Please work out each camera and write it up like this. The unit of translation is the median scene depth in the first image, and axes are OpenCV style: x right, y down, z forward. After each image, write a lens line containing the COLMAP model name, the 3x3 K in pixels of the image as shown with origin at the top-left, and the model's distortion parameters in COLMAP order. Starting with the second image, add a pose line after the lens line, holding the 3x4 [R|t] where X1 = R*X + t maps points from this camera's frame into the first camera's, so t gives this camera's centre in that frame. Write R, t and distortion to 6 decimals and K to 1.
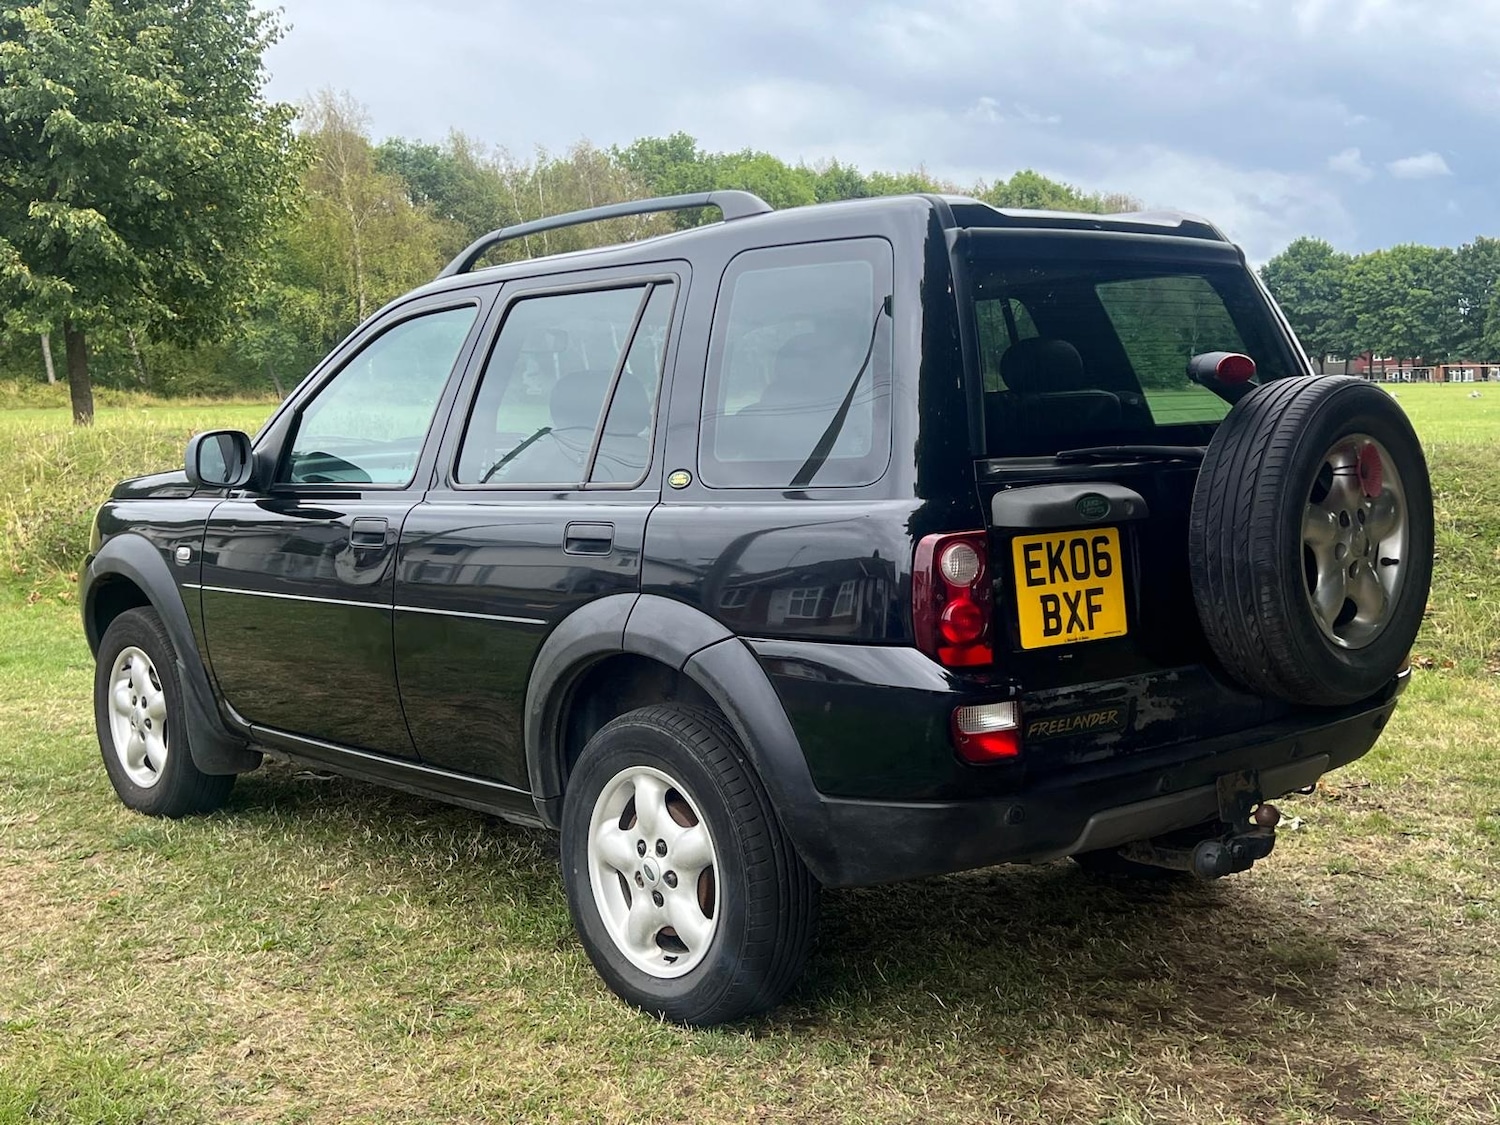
lens RADIAL K [[1814.7, 0, 760.4], [0, 1814.7, 568.3], [0, 0, 1]] dist [0.147516, -0.366134]
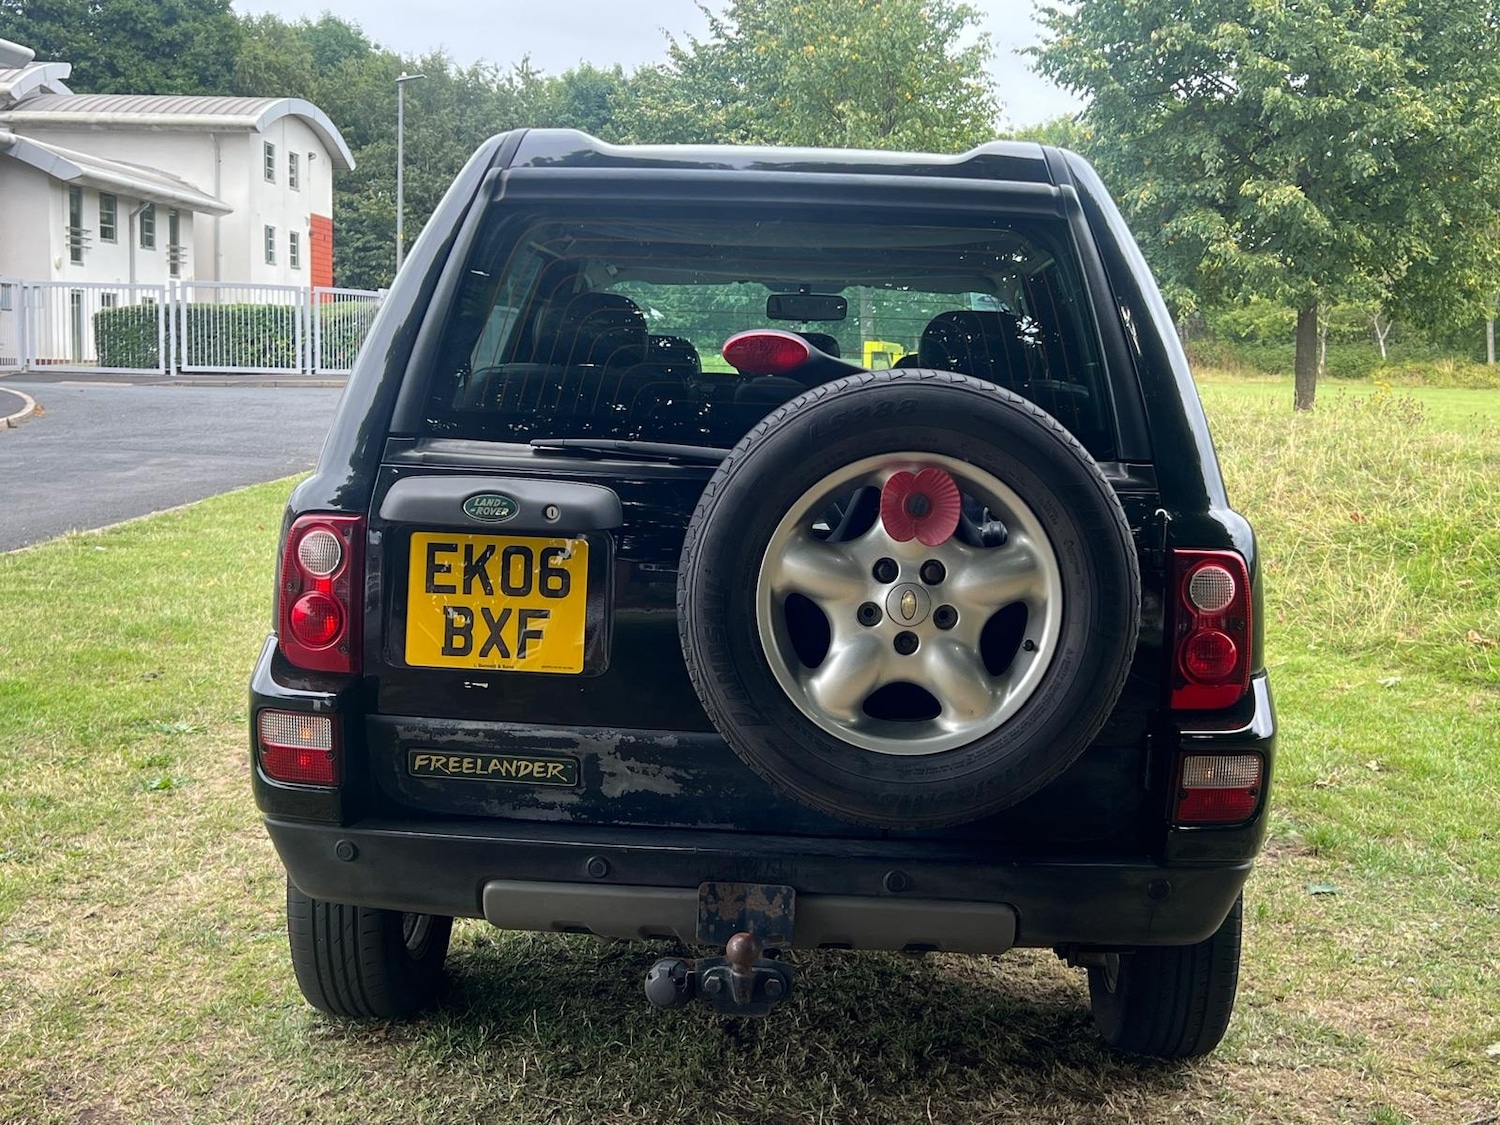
lens RADIAL K [[1814.7, 0, 760.4], [0, 1814.7, 568.3], [0, 0, 1]] dist [0.147516, -0.366134]
pose [[0.714001, 0.125330, -0.688836, 0.650598], [-0.118159, 0.991306, 0.057887, -0.053048], [0.690103, 0.040061, 0.722602, 0.385213]]
